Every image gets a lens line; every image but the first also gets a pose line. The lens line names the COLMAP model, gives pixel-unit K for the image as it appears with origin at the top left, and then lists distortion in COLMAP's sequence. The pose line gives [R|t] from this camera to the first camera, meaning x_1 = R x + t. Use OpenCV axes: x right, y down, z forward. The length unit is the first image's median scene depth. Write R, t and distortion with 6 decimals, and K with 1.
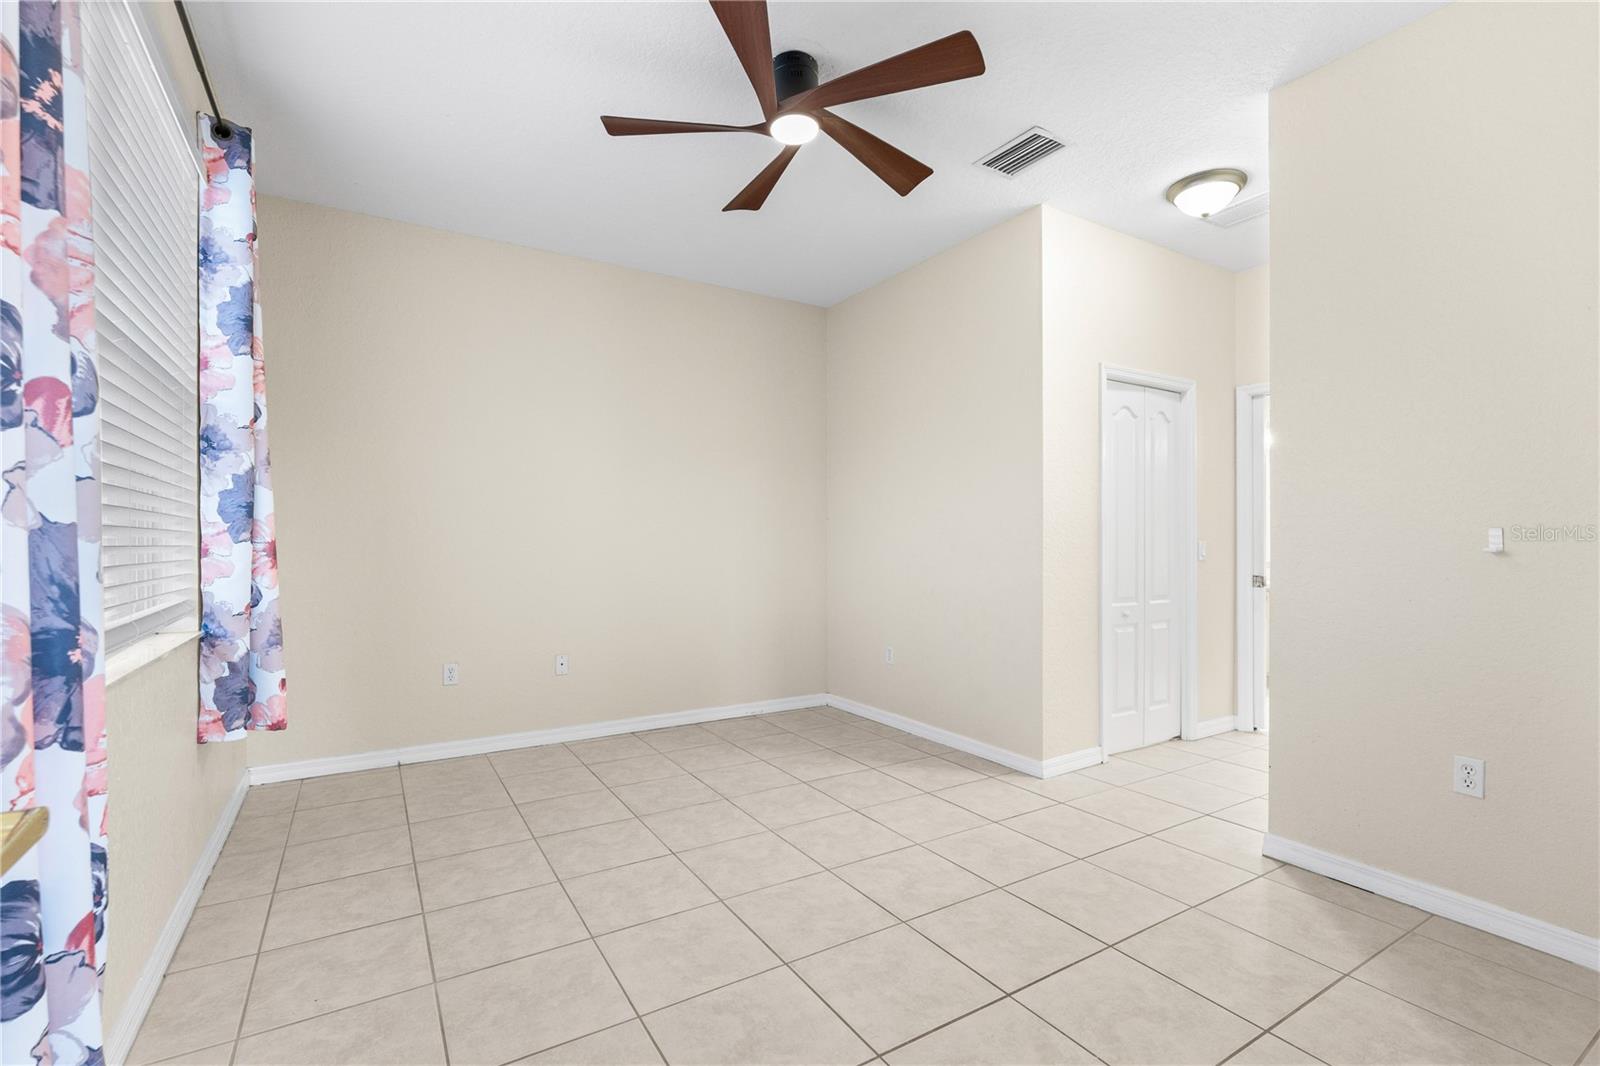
lens RADIAL K [[720.2, 0, 800.5], [0, 720.2, 545.8], [0, 0, 1]] dist [-0.000209, 0.000486]
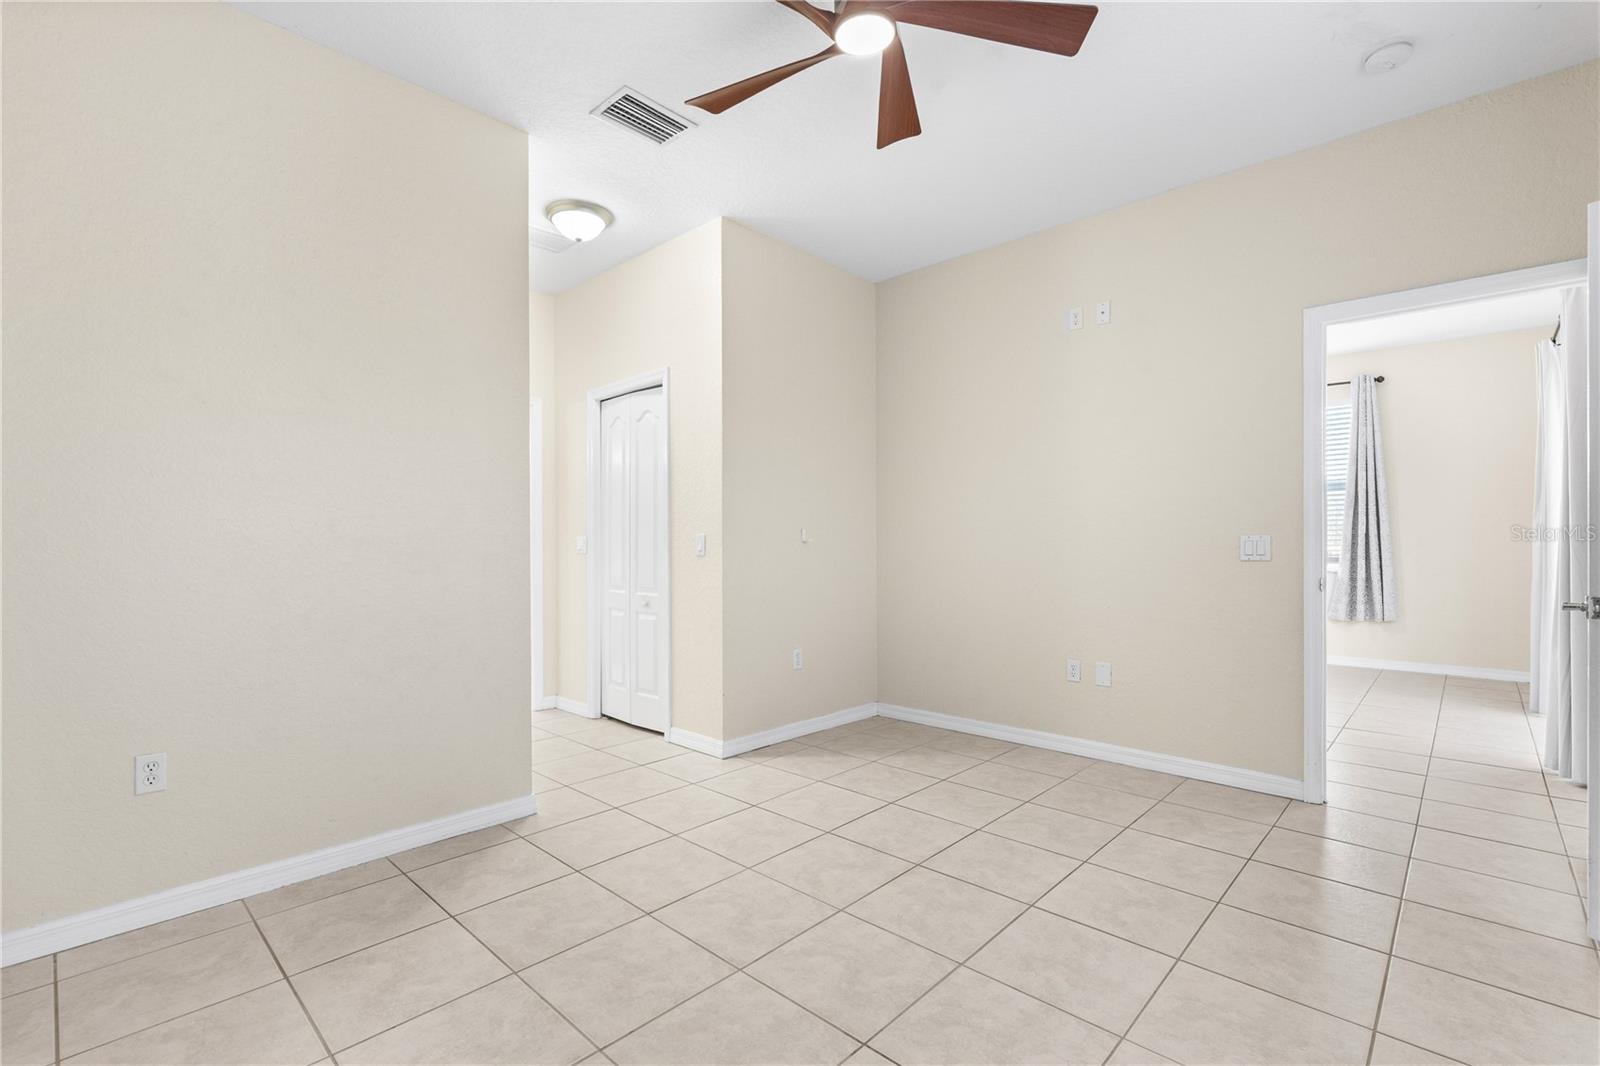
lens RADIAL K [[720.2, 0, 800.5], [0, 720.2, 545.8], [0, 0, 1]] dist [-0.000209, 0.000486]
pose [[-0.260777, -0.004093, 0.965390, -0.718456], [0.008517, 0.999942, 0.006540, 0.006259], [-0.965362, 0.009927, -0.260727, 1.166798]]
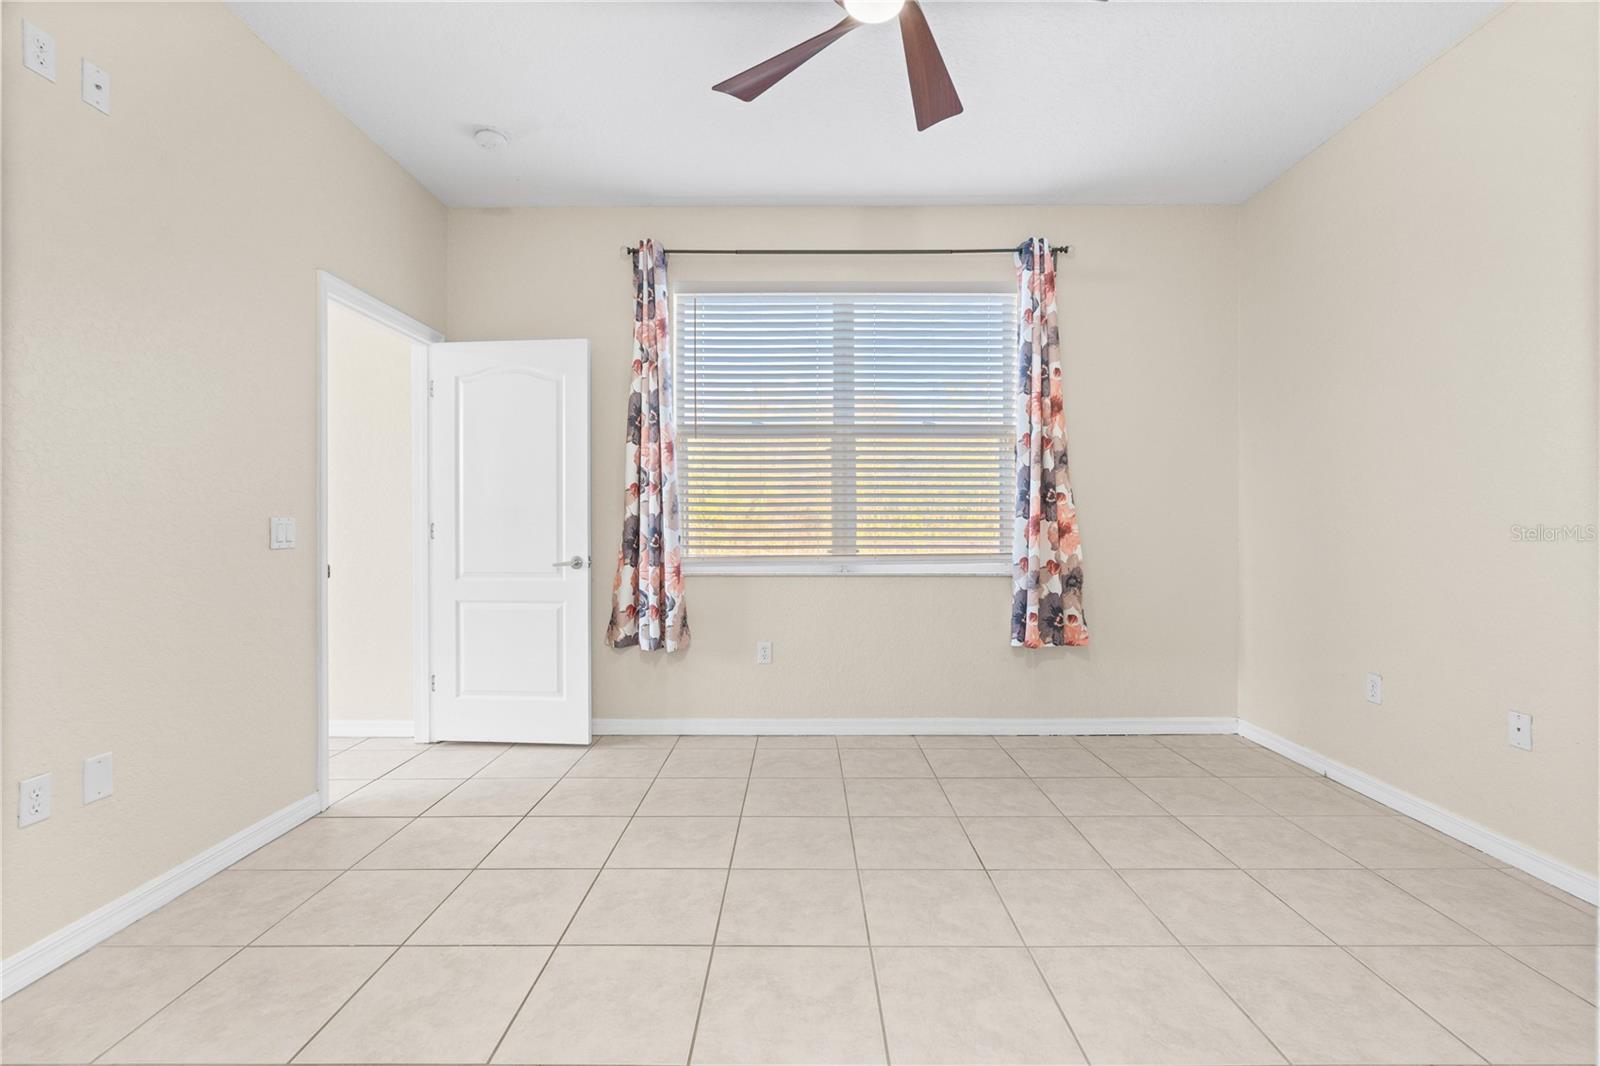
lens RADIAL K [[699.6, 0, 800.4], [0, 699.6, 529.8], [0, 0, 1]] dist [-0.002911, -0.000236]
pose [[-0.526112, 0.003915, -0.850406, 0.637326], [-0.003164, 0.999973, 0.006561, 0.011104], [0.850409, 0.006143, -0.526086, 1.212935]]
